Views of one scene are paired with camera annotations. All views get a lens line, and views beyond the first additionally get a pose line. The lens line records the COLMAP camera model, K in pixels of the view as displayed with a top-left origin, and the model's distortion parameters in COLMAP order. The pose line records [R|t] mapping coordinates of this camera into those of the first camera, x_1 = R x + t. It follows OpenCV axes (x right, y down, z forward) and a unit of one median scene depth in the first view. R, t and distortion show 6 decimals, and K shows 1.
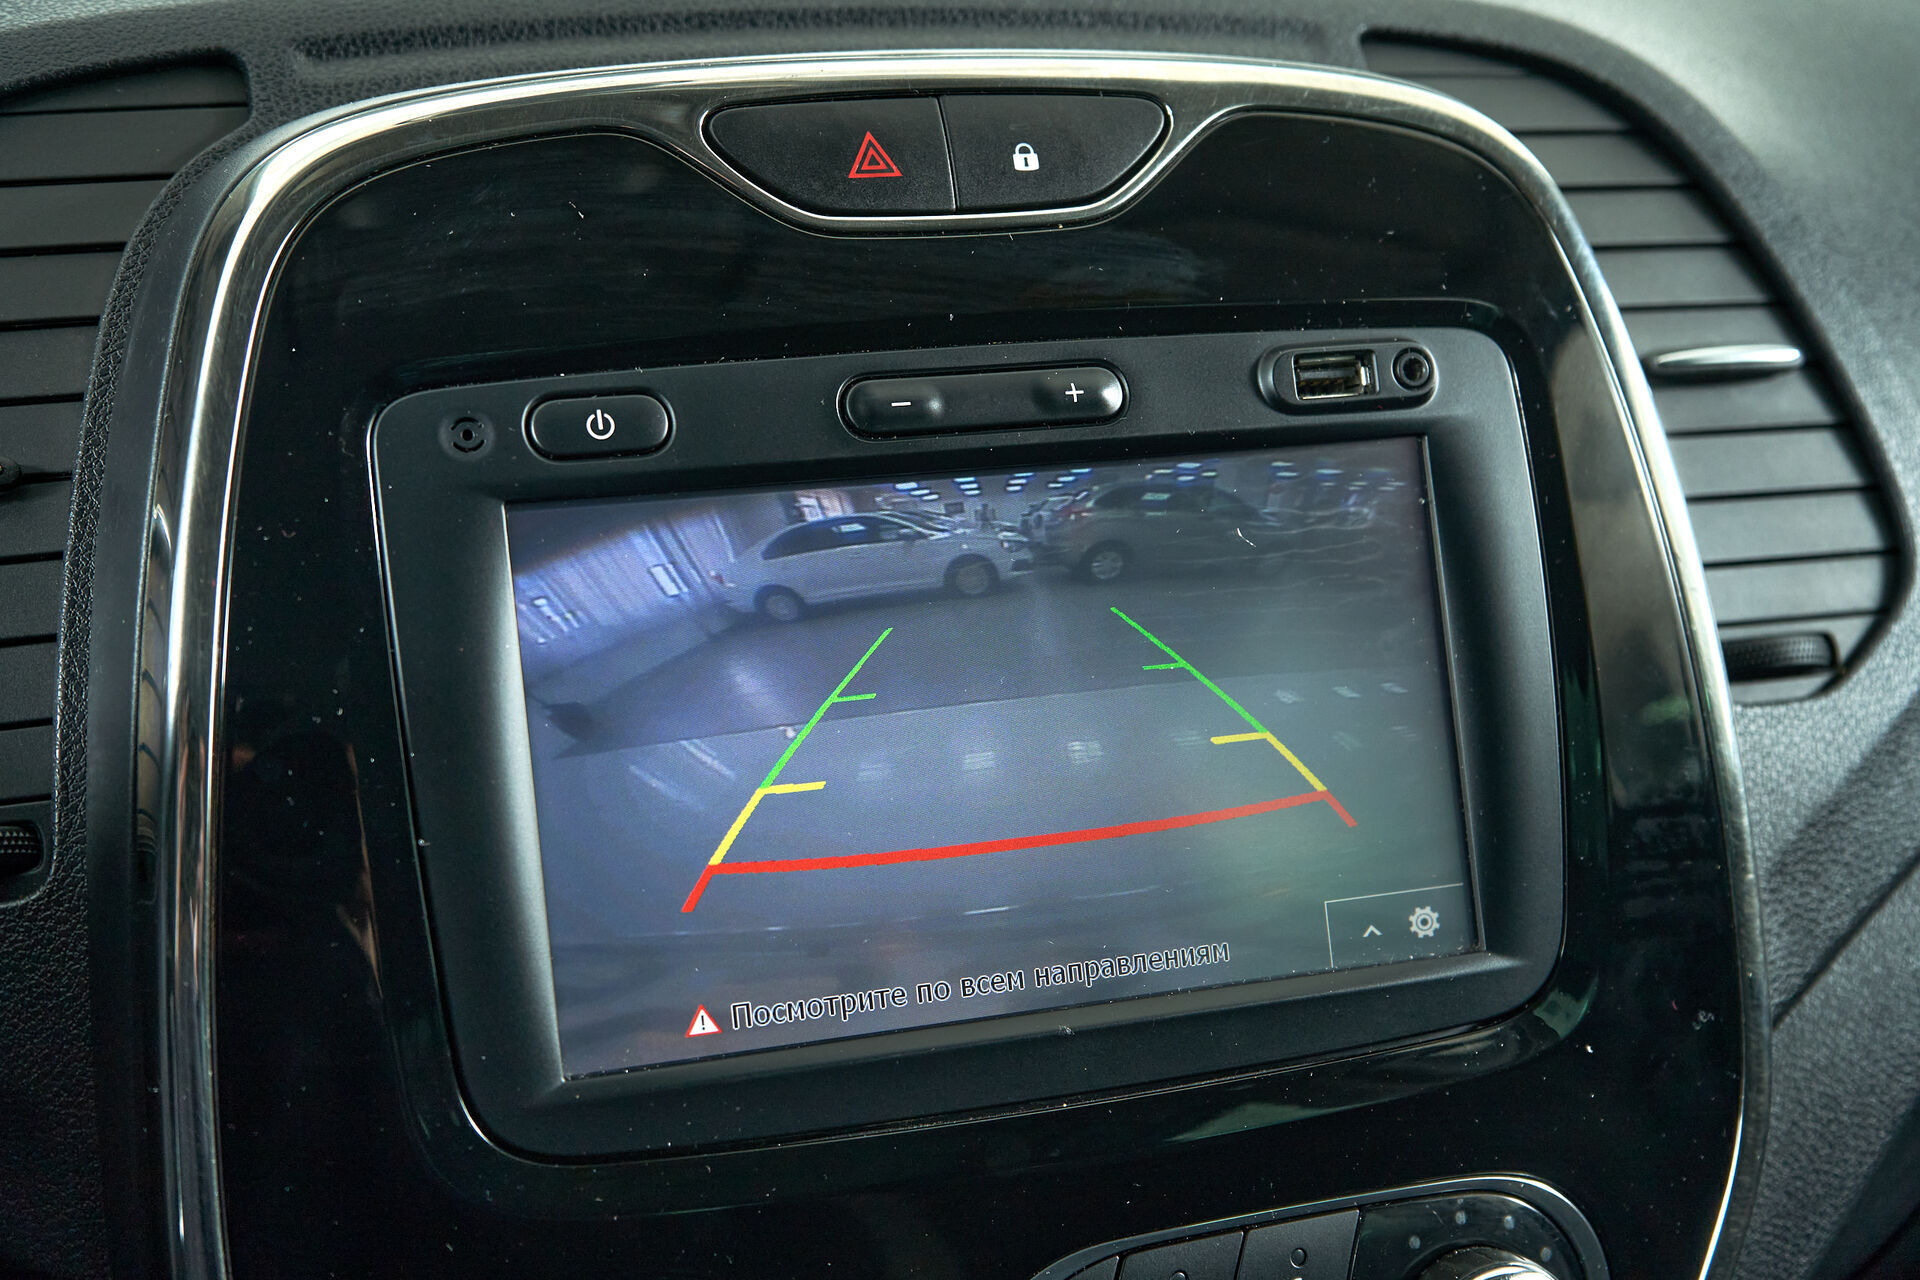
lens RADIAL K [[2724.1, 0, 960.0], [0, 2724.1, 640.0], [0, 0, 1]] dist [0.010740, 0.054144]
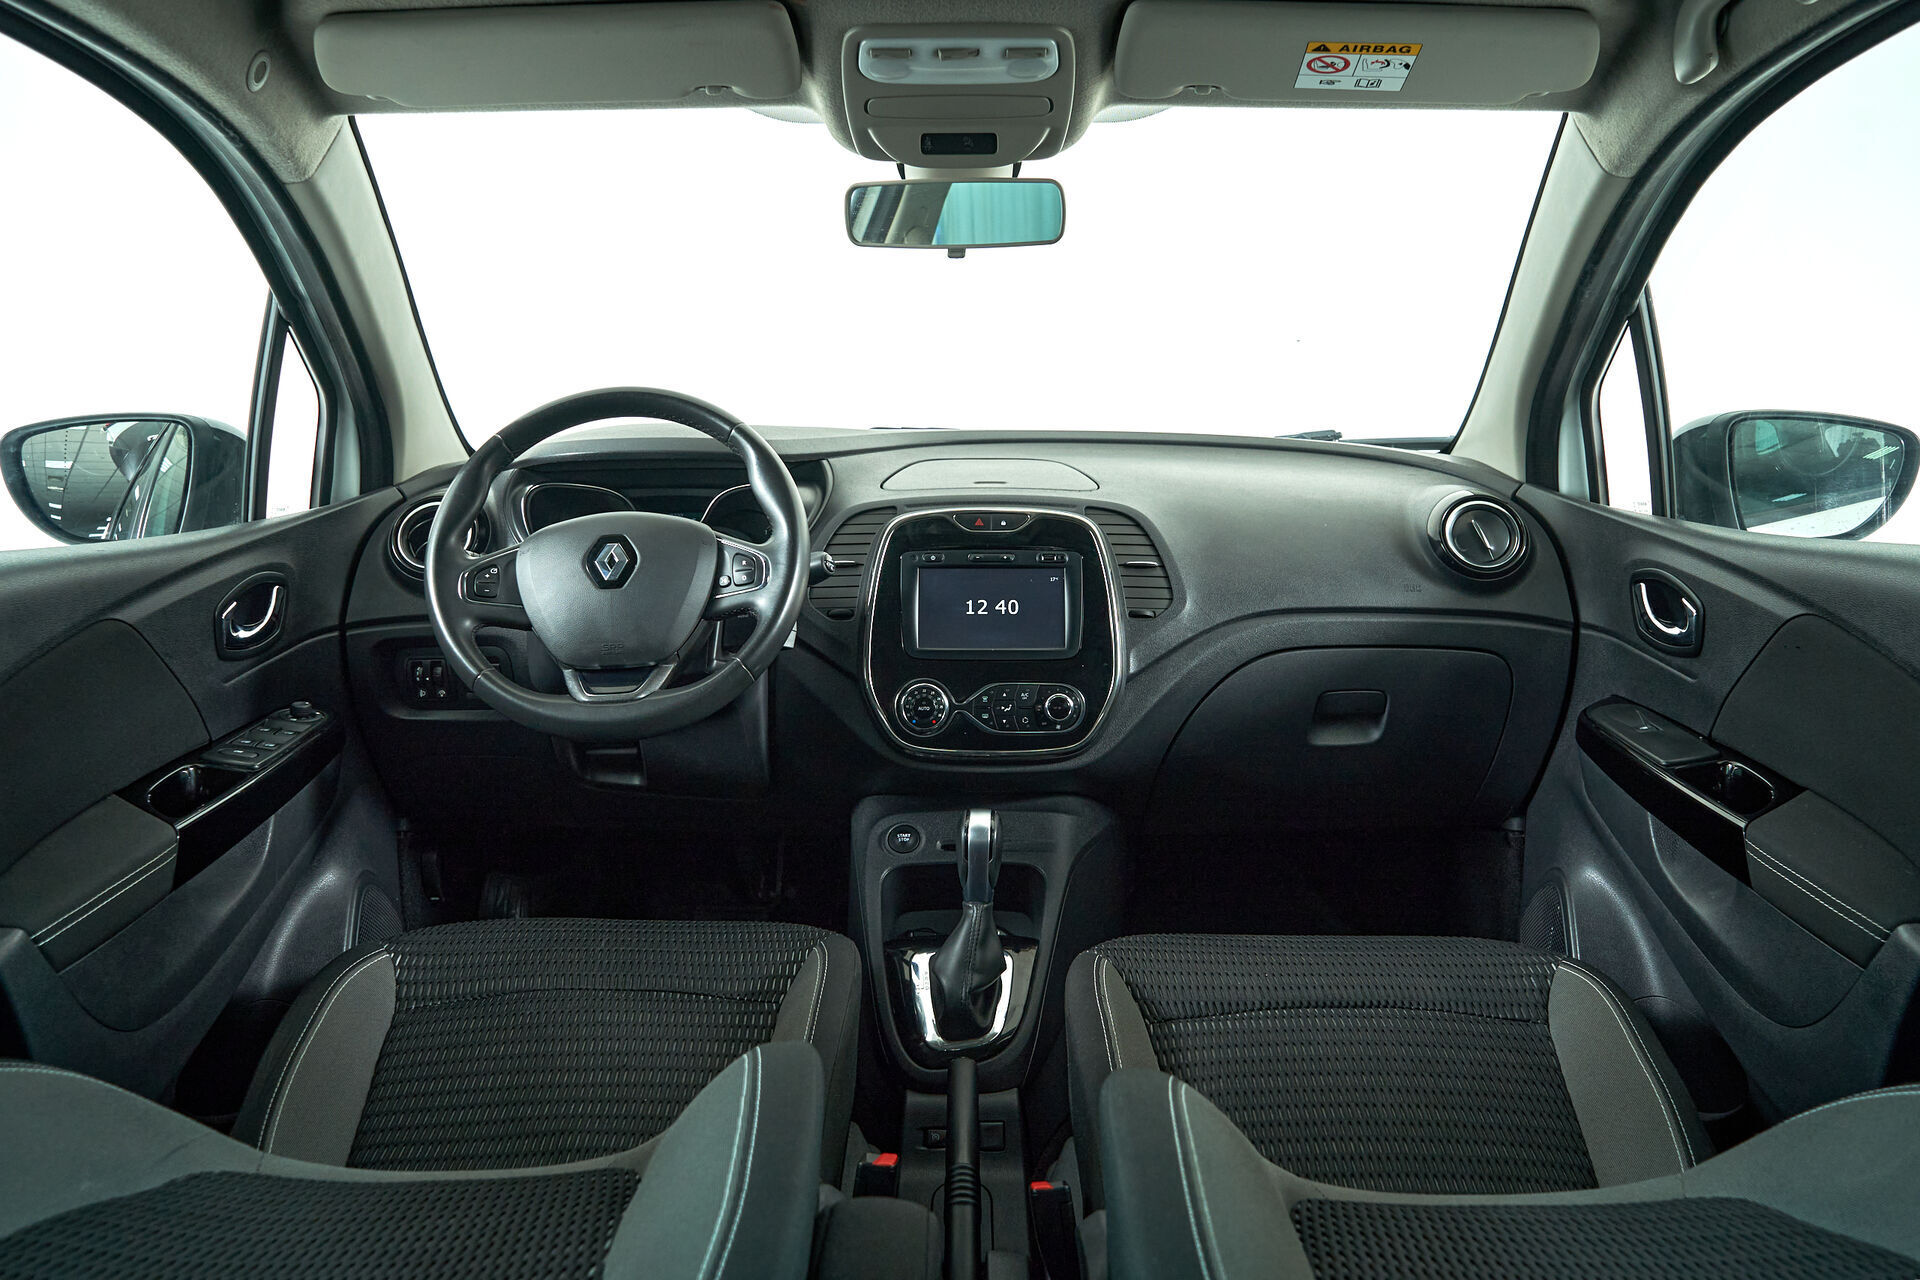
lens RADIAL K [[1523.4, 0, 980.8], [0, 1523.4, 636.0], [0, 0, 1]] dist [-0.004147, 0.002568]
pose [[0.945825, 0.041933, -0.321958, 1.171235], [-0.089433, 0.986912, -0.134191, 0.592836], [0.312117, 0.155715, 0.937196, -2.429865]]
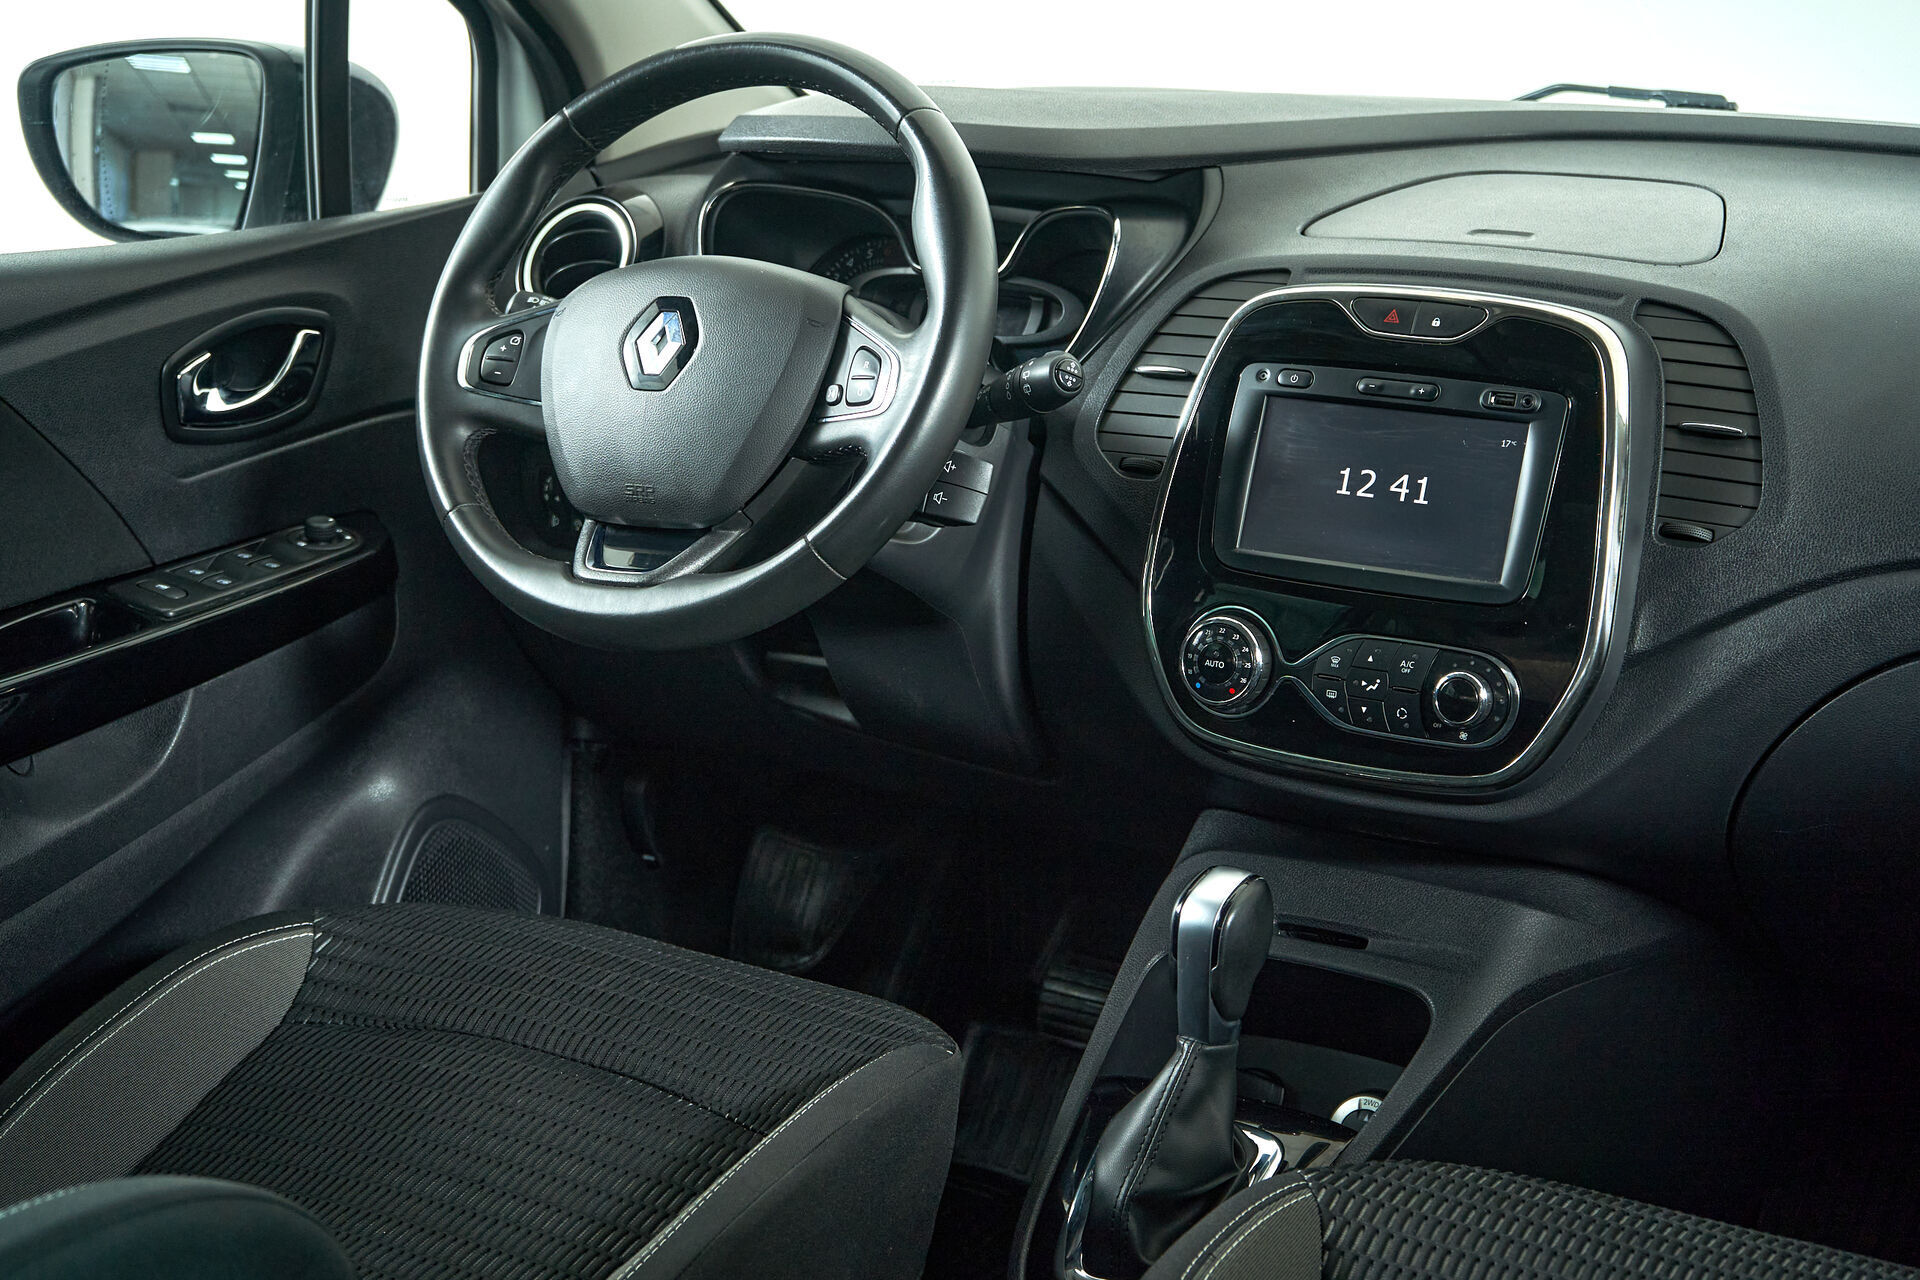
lens RADIAL K [[3064.4, 0, 1008.9], [0, 3064.4, 639.4], [0, 0, 1]] dist [0.001937, -0.100096]
pose [[0.644637, 0.184872, -0.741799, 2.547131], [-0.235987, 0.971054, 0.036931, 0.185622], [0.727154, 0.151248, 0.669605, -1.838229]]
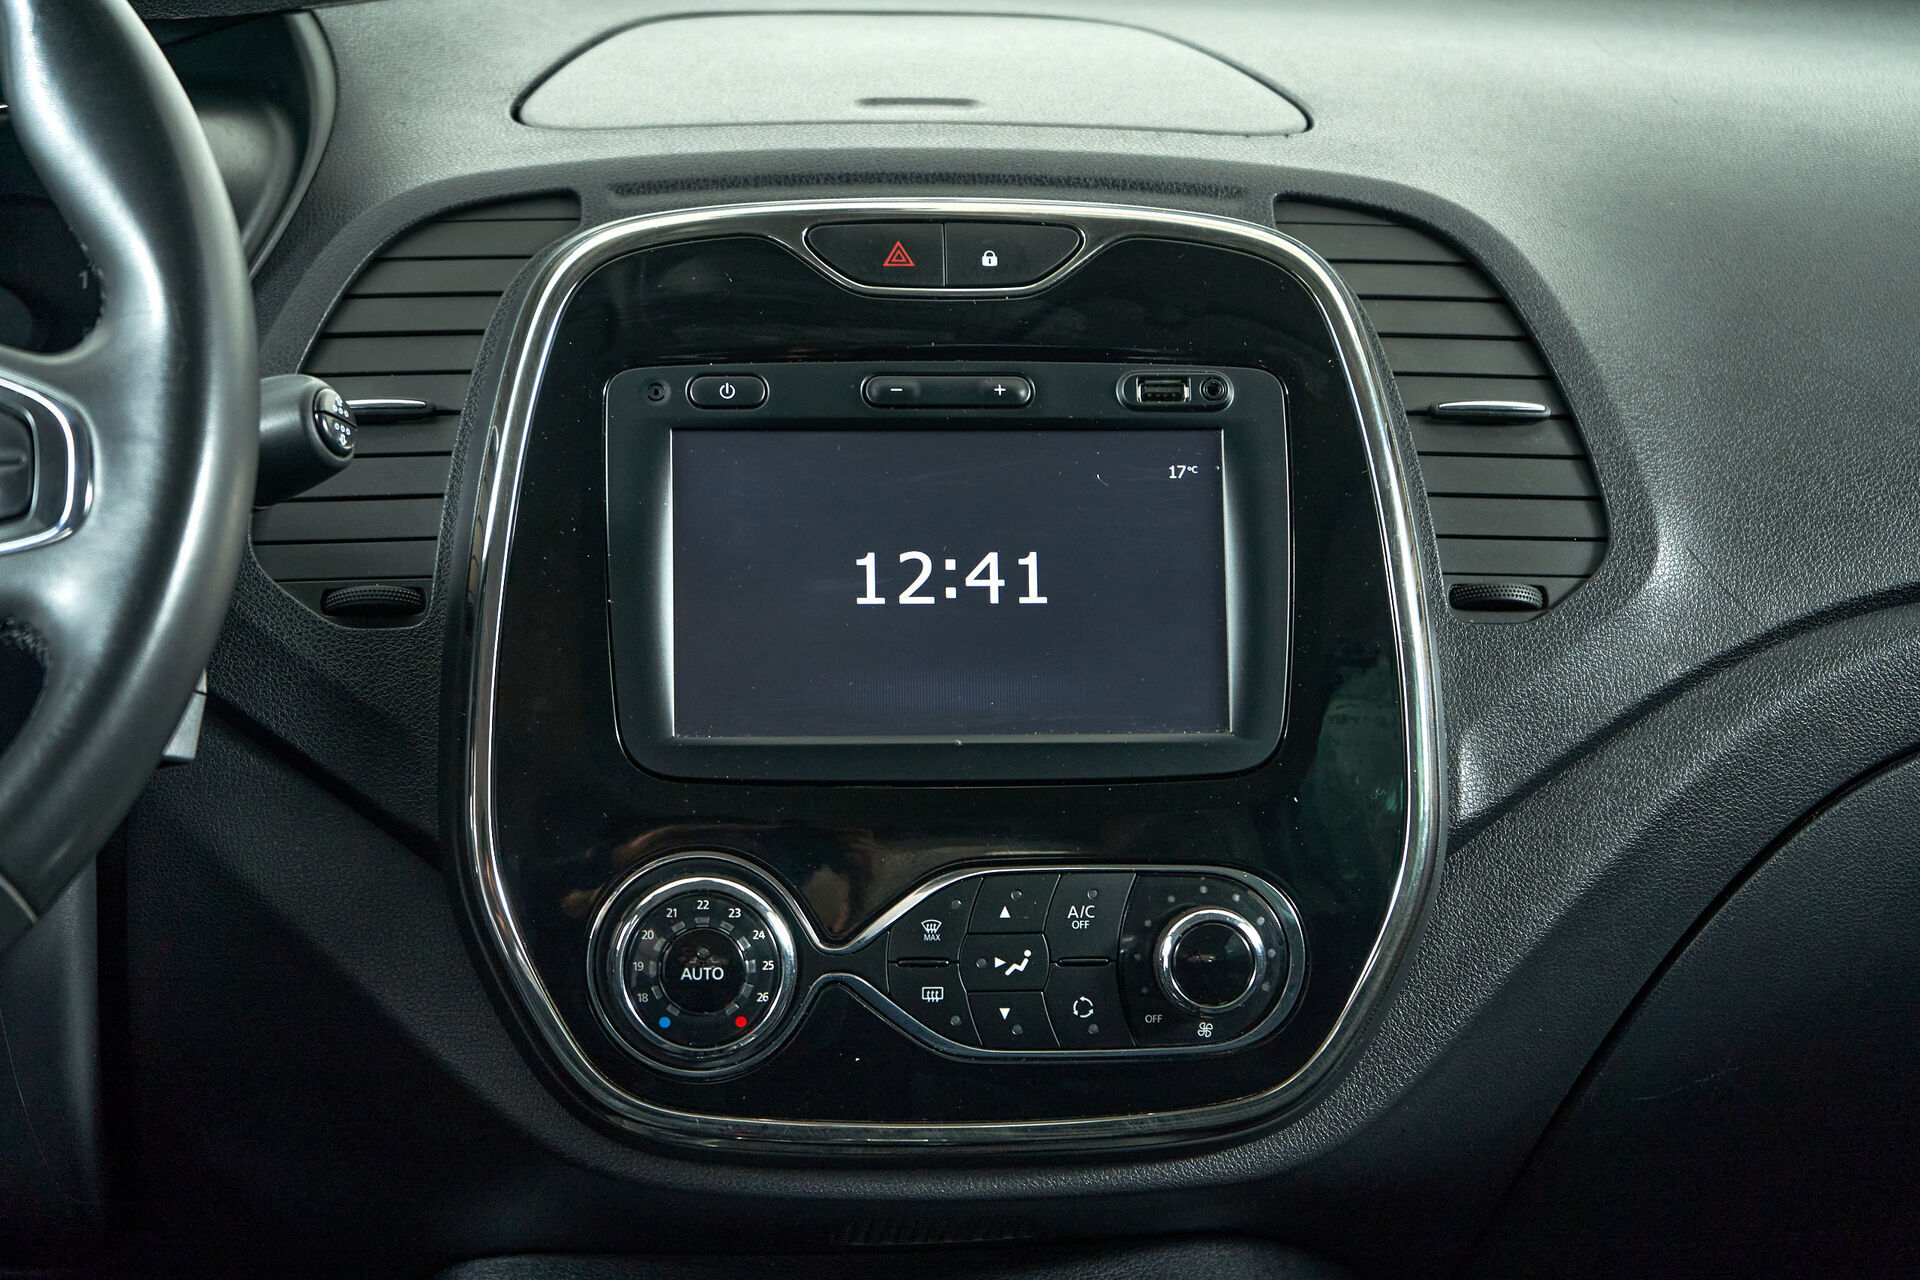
lens RADIAL K [[3874.5, 0, 960.0], [0, 3874.5, 640.0], [0, 0, 1]] dist [0.023598, 0.270746]
pose [[0.967541, 0.050631, -0.247590, 0.636174], [-0.076755, 0.992318, -0.097021, 0.310177], [0.240775, 0.112875, 0.963995, -1.381445]]
